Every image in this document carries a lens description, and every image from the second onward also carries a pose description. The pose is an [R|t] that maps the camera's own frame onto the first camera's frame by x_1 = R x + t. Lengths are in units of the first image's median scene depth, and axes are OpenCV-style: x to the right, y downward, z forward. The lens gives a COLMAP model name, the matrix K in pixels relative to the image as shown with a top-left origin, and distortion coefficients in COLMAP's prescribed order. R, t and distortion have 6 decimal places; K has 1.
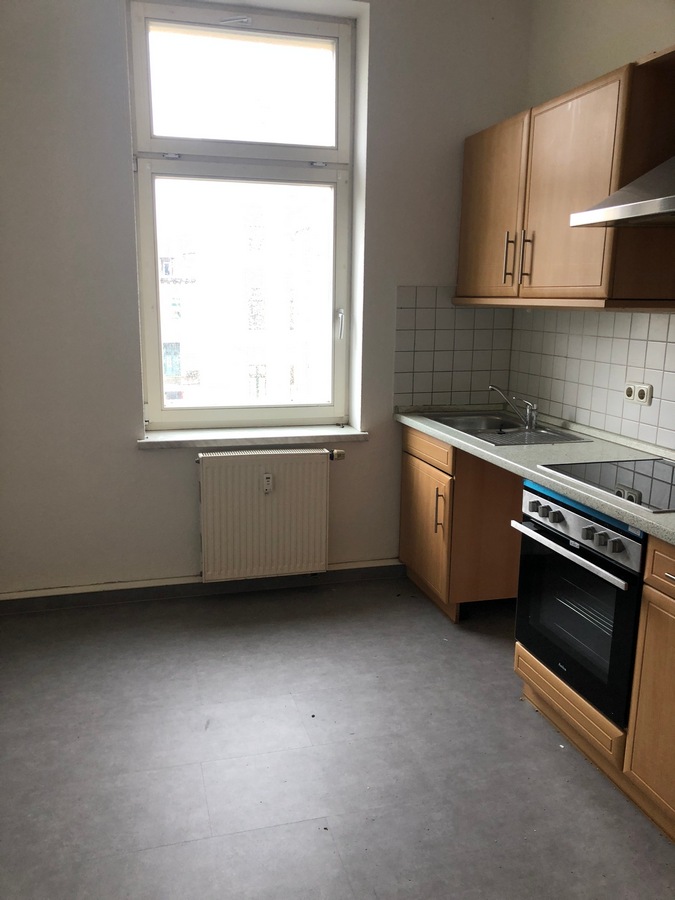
lens RADIAL K [[722.6, 0, 331.6], [0, 722.6, 456.1], [0, 0, 1]] dist [-0.010633, -0.009490]
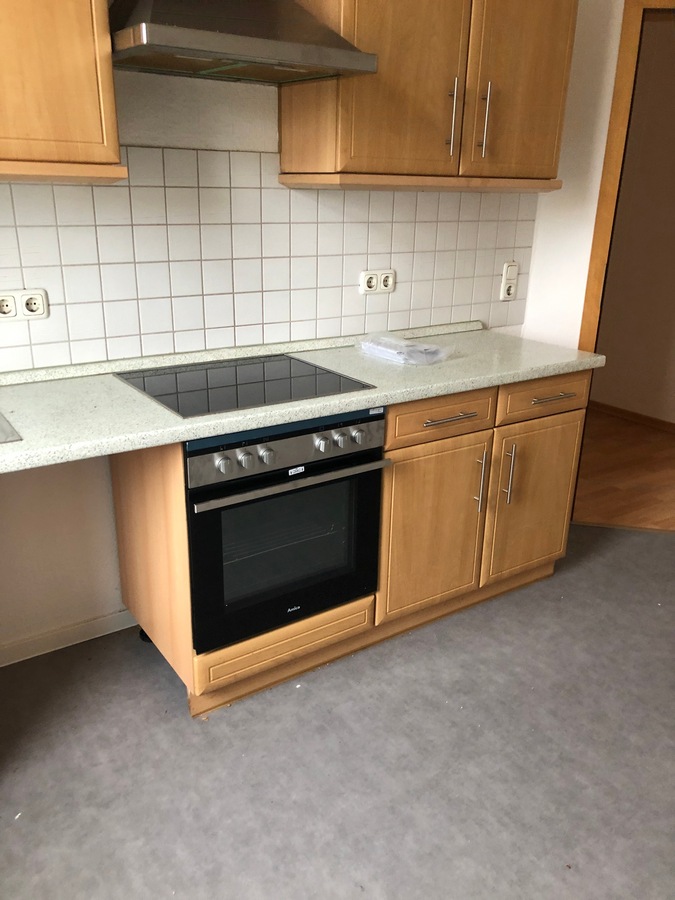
lens RADIAL K [[722.6, 0, 336.7], [0, 722.6, 448.6], [0, 0, 1]] dist [-0.010633, -0.009490]
pose [[-0.311473, -0.338145, 0.888056, -0.427202], [0.182130, 0.895975, 0.405040, -0.238218], [-0.932638, 0.287901, -0.217485, 1.134116]]
